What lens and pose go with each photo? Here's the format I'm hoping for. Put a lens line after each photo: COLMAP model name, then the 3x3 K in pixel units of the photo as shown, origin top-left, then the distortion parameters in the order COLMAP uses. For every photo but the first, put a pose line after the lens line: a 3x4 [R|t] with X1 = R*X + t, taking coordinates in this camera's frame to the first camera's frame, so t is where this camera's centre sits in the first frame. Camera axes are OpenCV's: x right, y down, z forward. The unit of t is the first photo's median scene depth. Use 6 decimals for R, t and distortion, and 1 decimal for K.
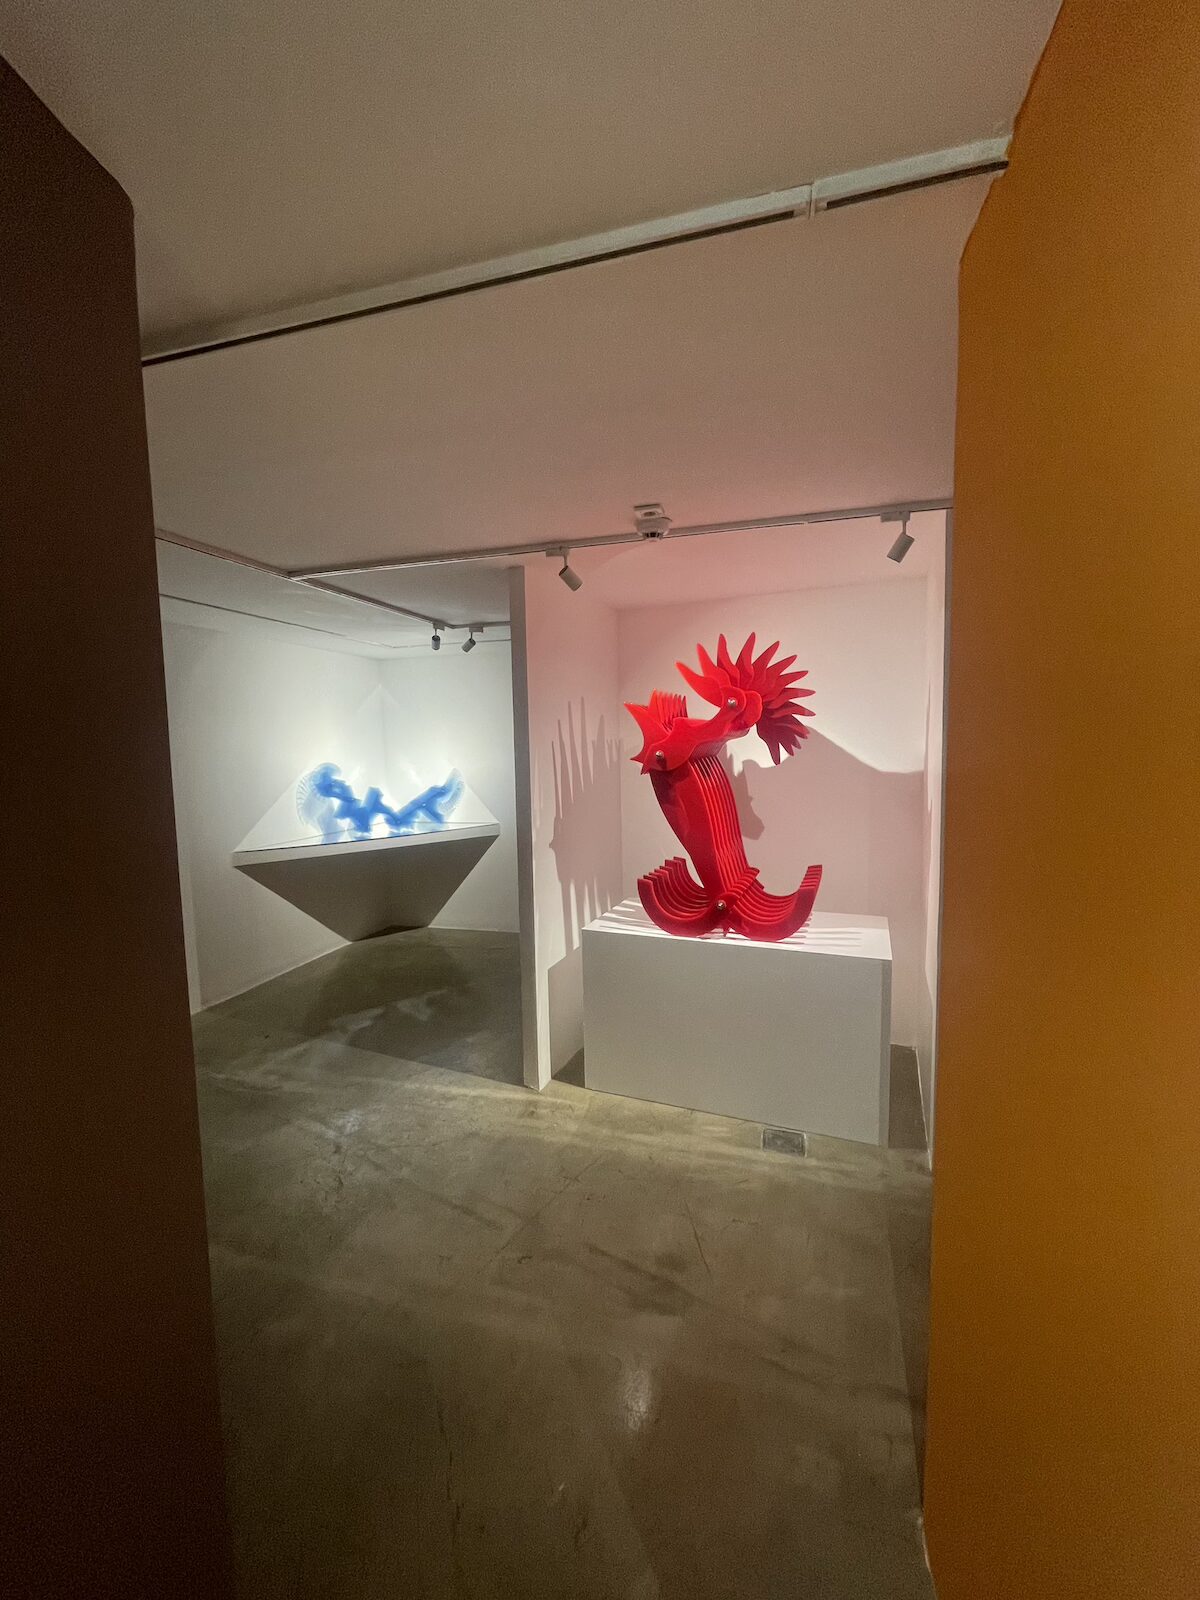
lens RADIAL K [[647.3, 0, 603.4], [0, 647.3, 796.7], [0, 0, 1]] dist [0.000809, 0.000099]
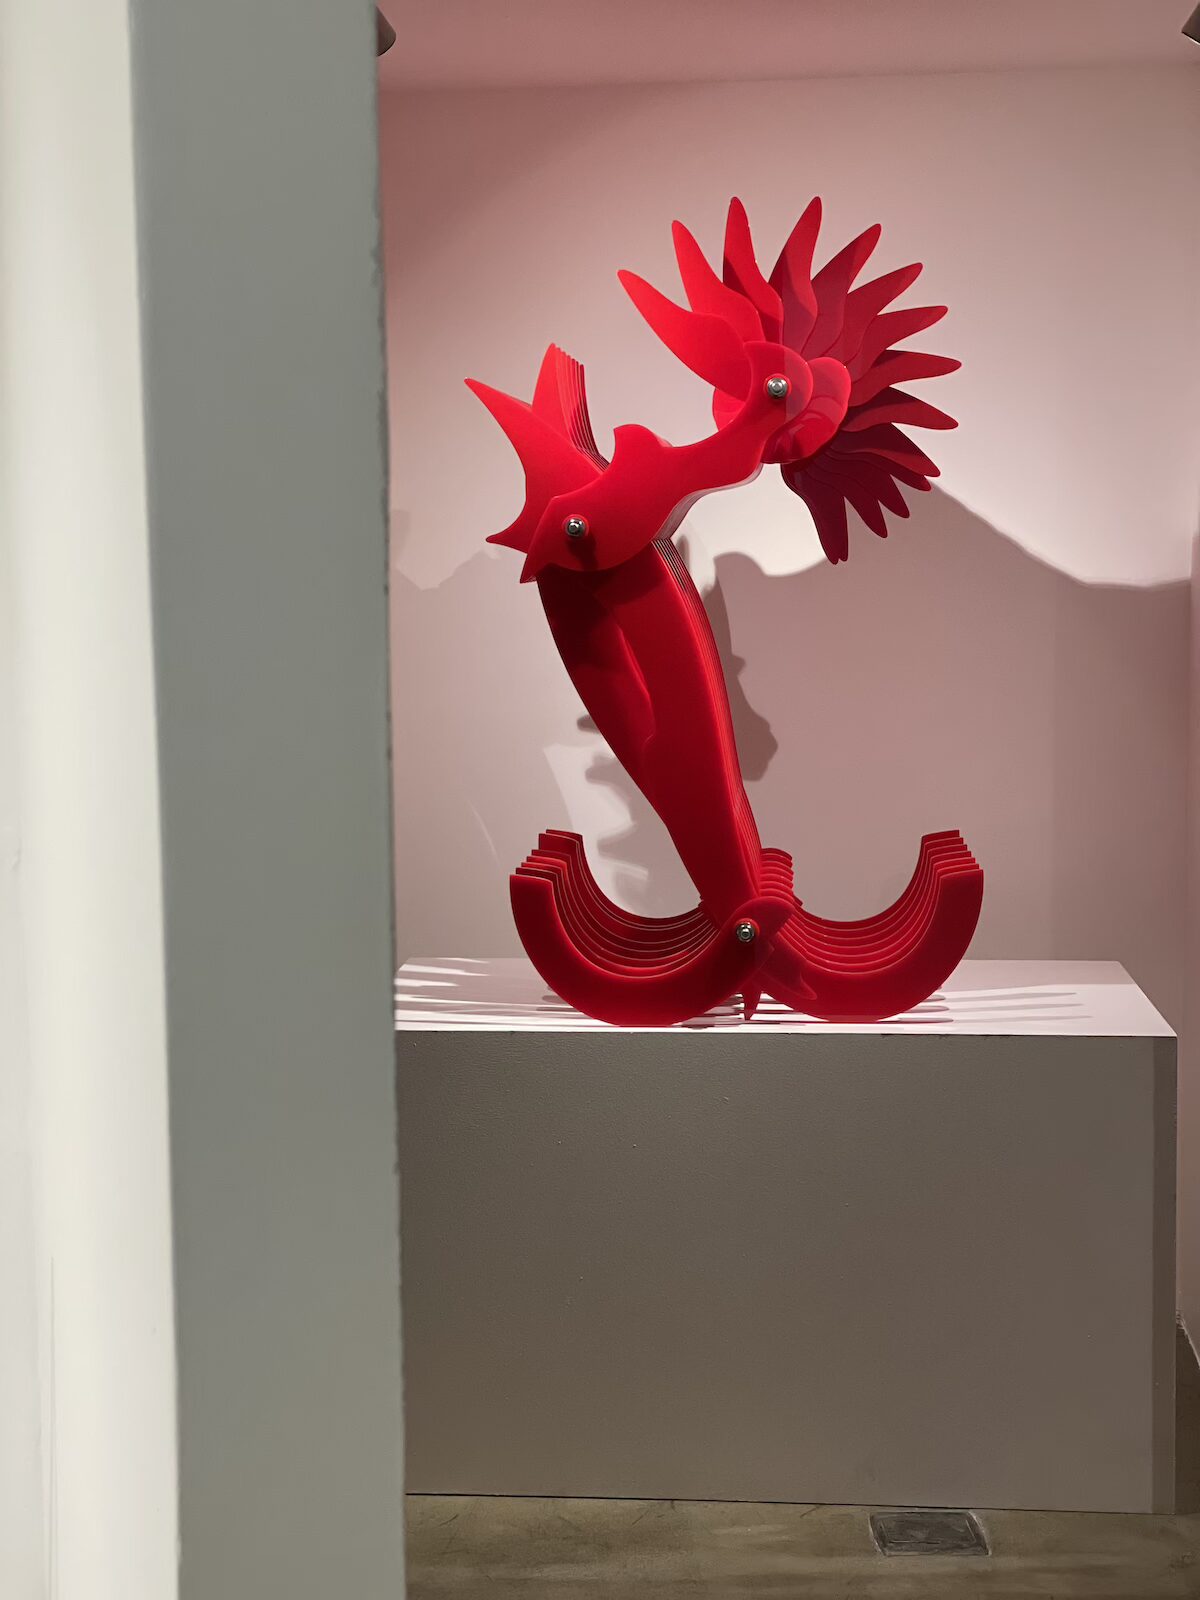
lens RADIAL K [[2407.8, 0, 598.9], [0, 2407.8, 801.0], [0, 0, 1]] dist [0.191172, 0.000000]
pose [[0.951146, -0.022307, 0.307936, -0.320675], [0.014051, 0.999481, 0.029004, 0.049583], [-0.308423, -0.023260, 0.950965, -0.292981]]
